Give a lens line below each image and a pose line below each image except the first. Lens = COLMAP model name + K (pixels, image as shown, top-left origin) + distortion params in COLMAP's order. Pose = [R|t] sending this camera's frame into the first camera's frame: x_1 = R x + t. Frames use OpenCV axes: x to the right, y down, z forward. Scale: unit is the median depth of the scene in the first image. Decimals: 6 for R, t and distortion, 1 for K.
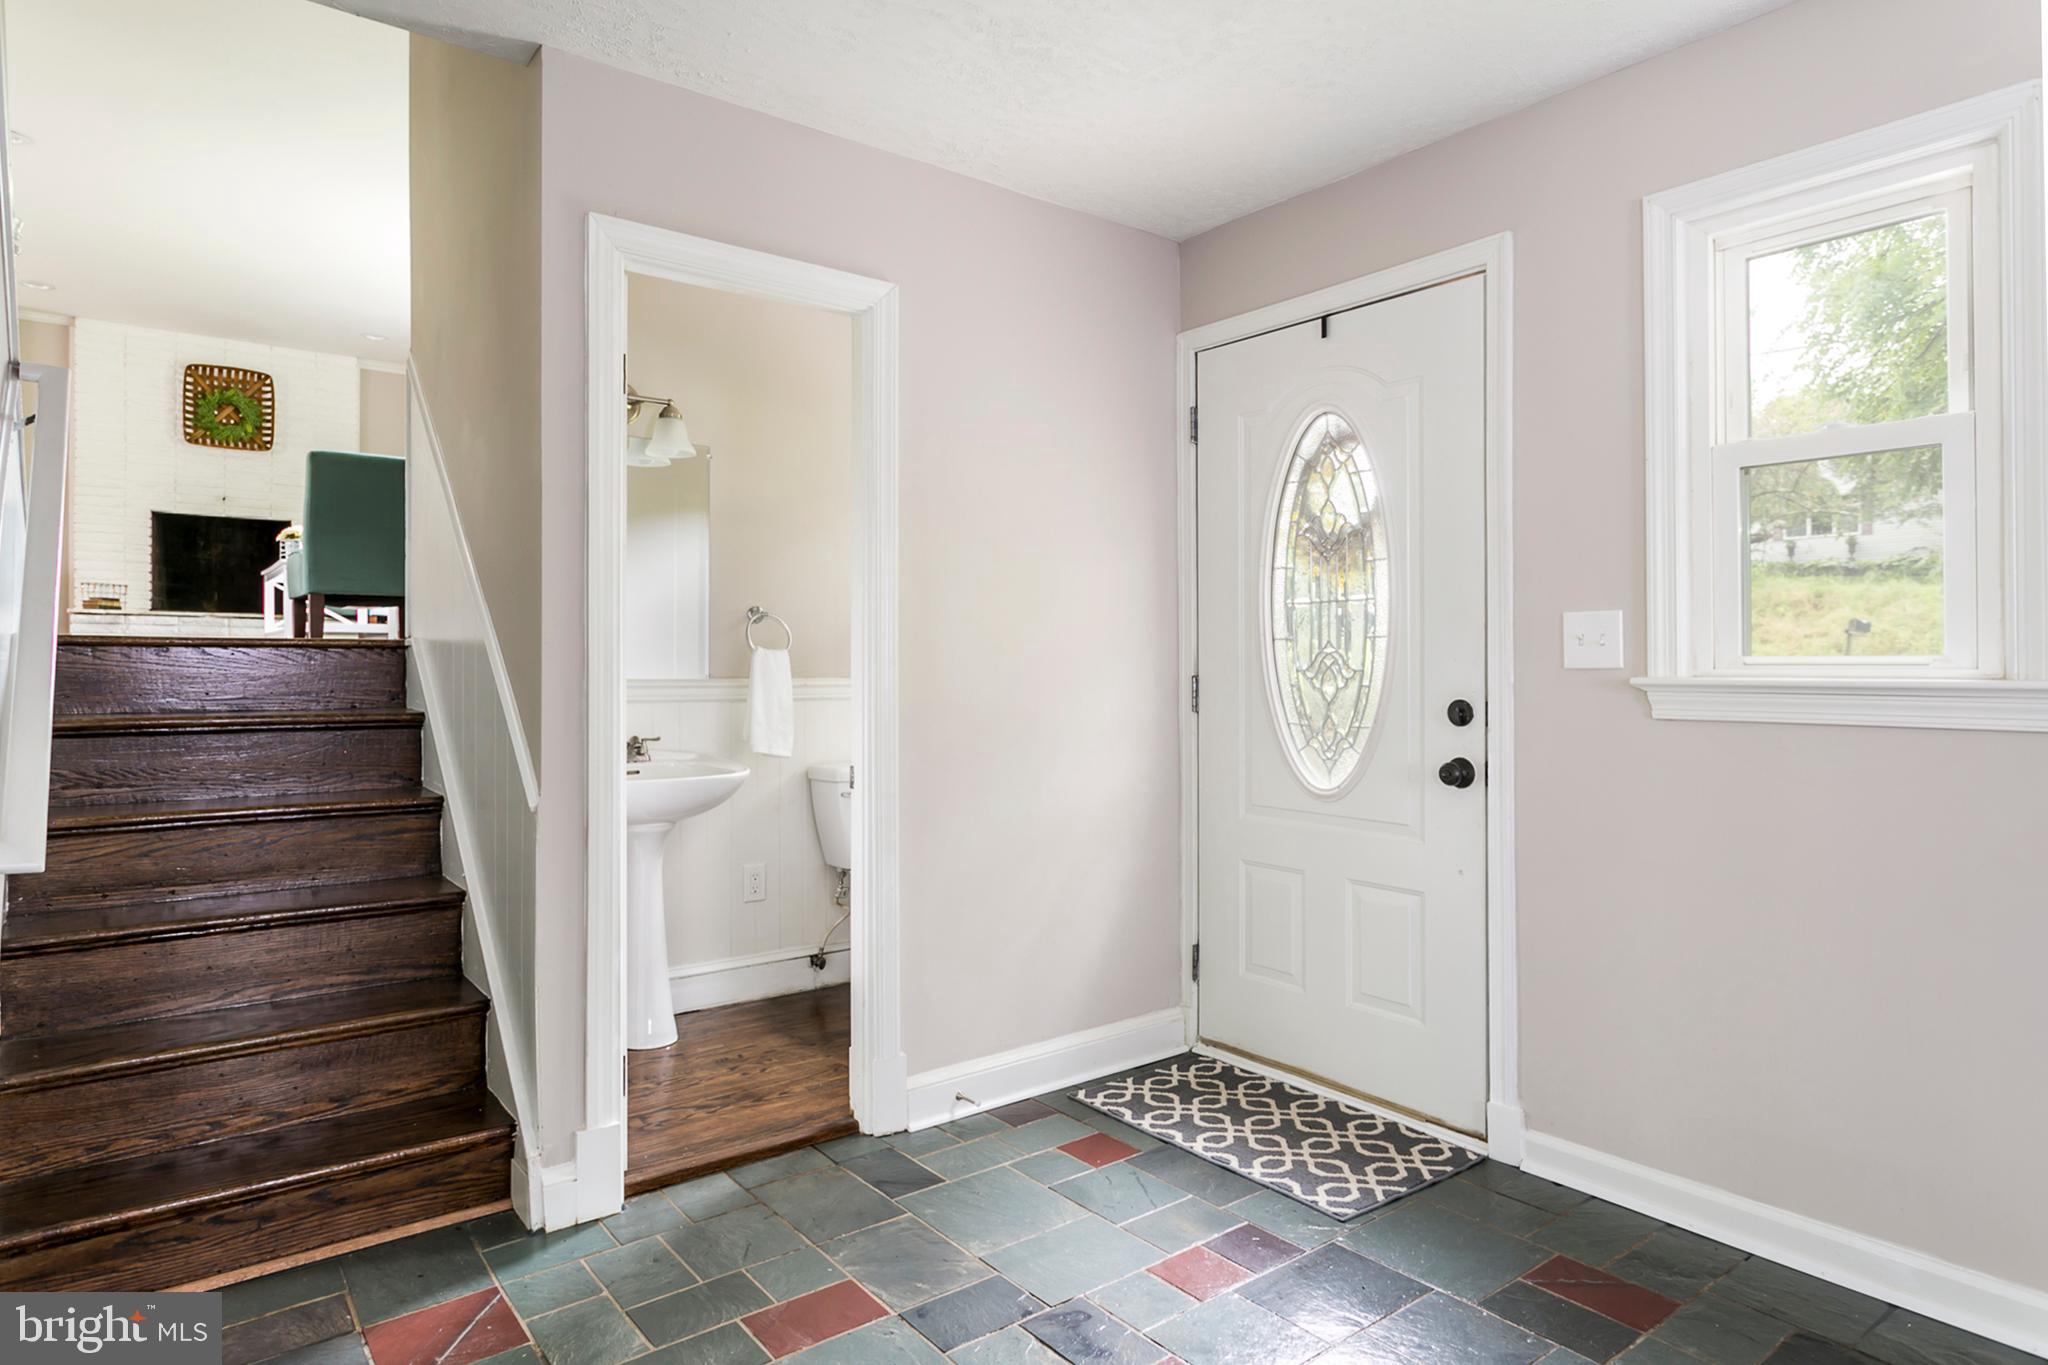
lens RADIAL K [[1194.9, 0, 1021.0], [0, 1194.9, 674.3], [0, 0, 1]] dist [0.002356, 0.000089]
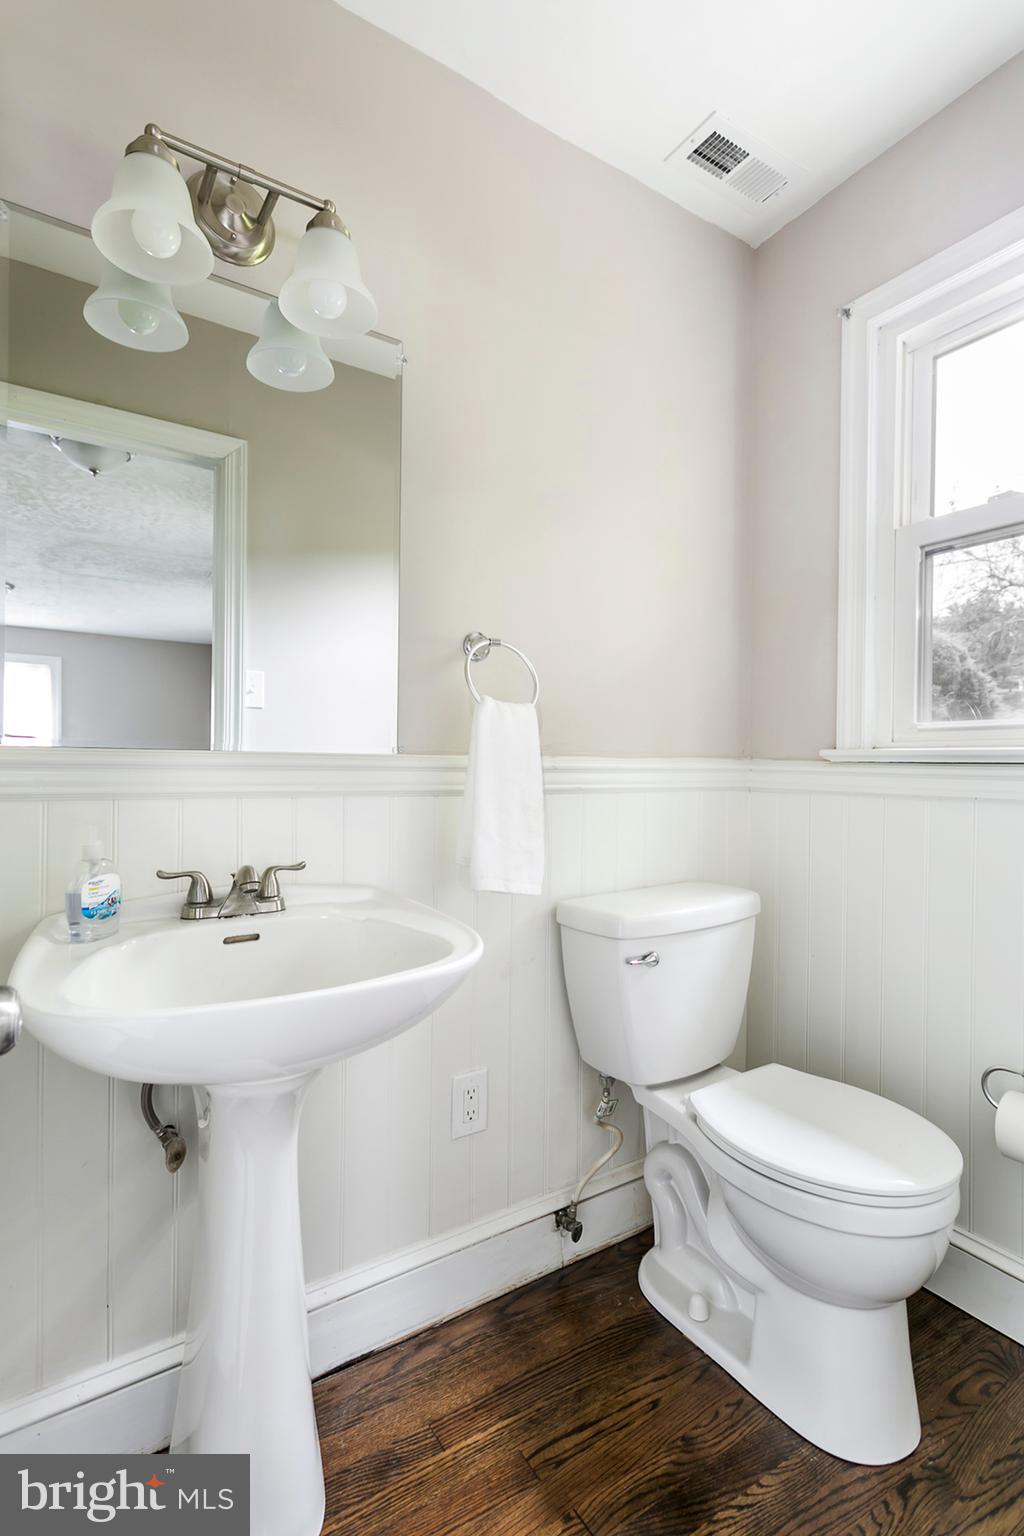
lens RADIAL K [[742.2, 0, 513.4], [0, 742.2, 771.1], [0, 0, 1]] dist [-0.002851, -0.000034]
pose [[0.995870, 0.007154, -0.090511, -0.171825], [-0.007419, 0.999969, -0.002588, 0.012046], [0.090490, 0.003249, 0.995892, 0.646332]]
